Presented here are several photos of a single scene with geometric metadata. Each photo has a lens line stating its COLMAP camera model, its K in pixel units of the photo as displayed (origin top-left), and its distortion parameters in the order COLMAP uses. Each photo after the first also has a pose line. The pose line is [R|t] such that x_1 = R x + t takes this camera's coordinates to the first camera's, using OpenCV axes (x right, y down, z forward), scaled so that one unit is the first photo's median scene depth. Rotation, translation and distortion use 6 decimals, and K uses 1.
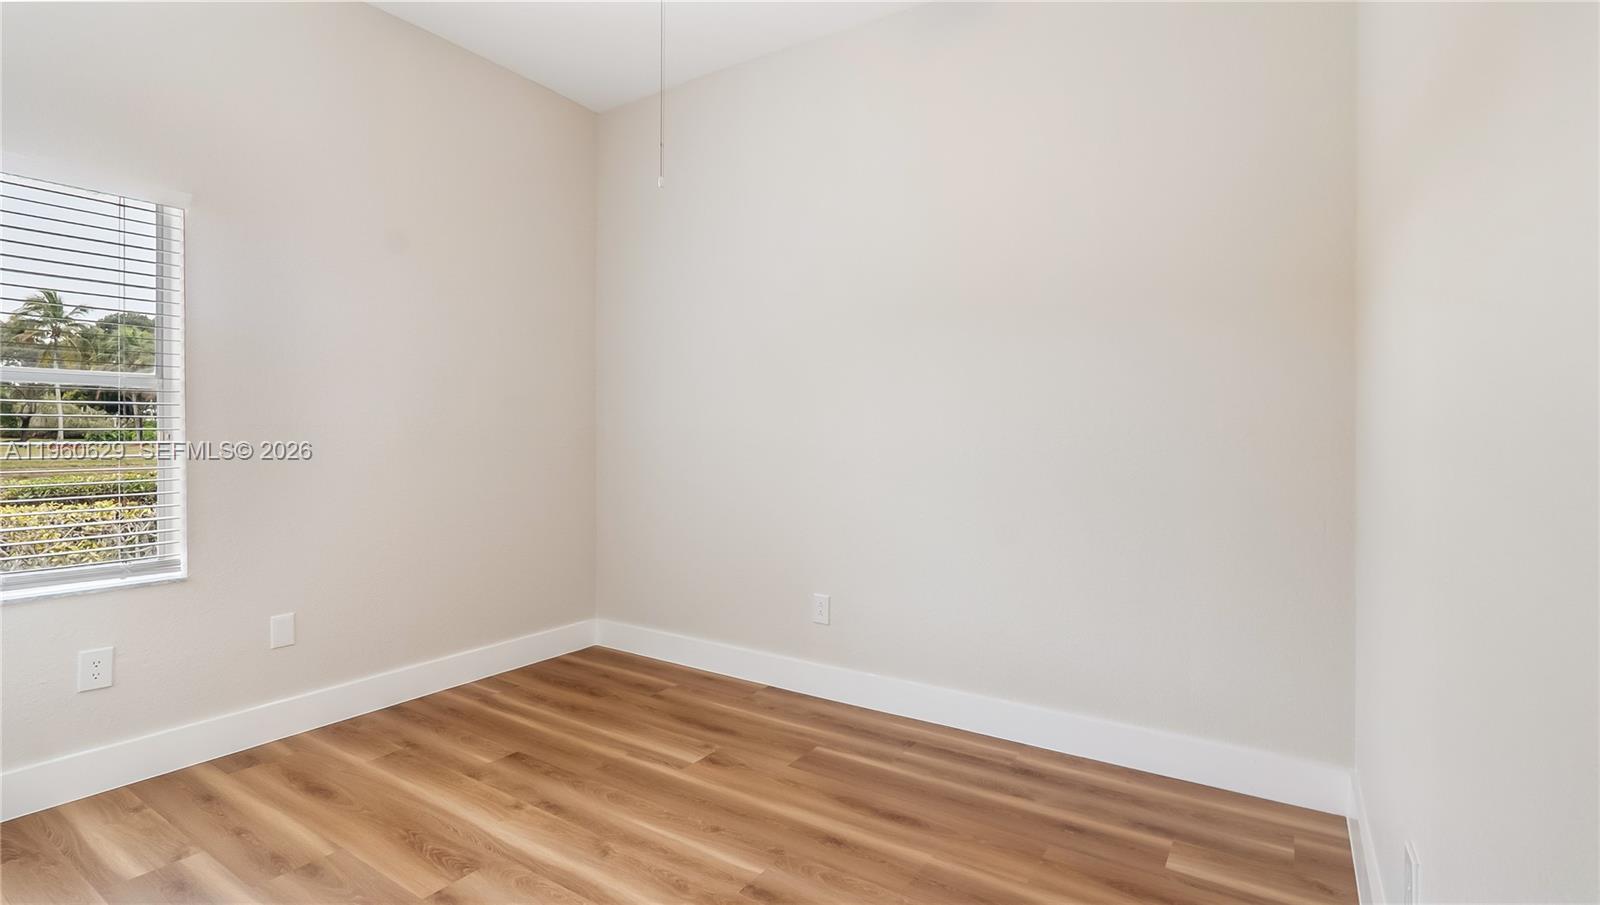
lens RADIAL K [[728.0, 0, 800.6], [0, 728.0, 459.9], [0, 0, 1]] dist [0.001721, 0.000451]
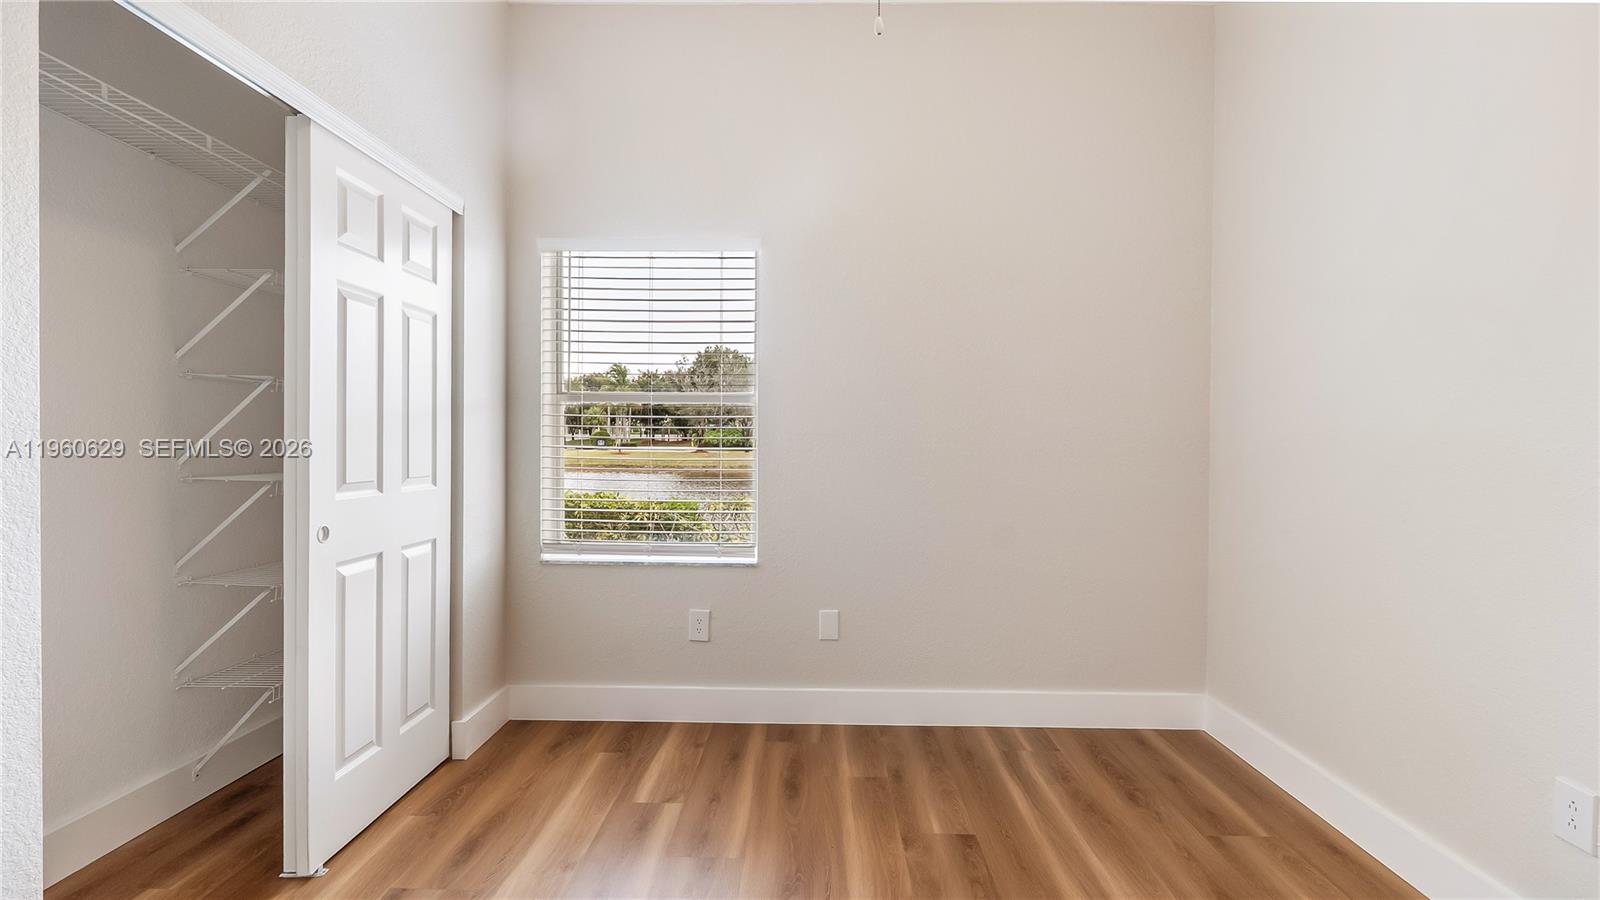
lens RADIAL K [[741.5, 0, 803.1], [0, 741.5, 464.5], [0, 0, 1]] dist [-0.002337, 0.000202]
pose [[0.541598, 0.029710, -0.840113, 0.191870], [-0.034152, 0.999328, 0.013324, -0.016581], [0.839944, 0.021476, 0.542248, 0.387183]]
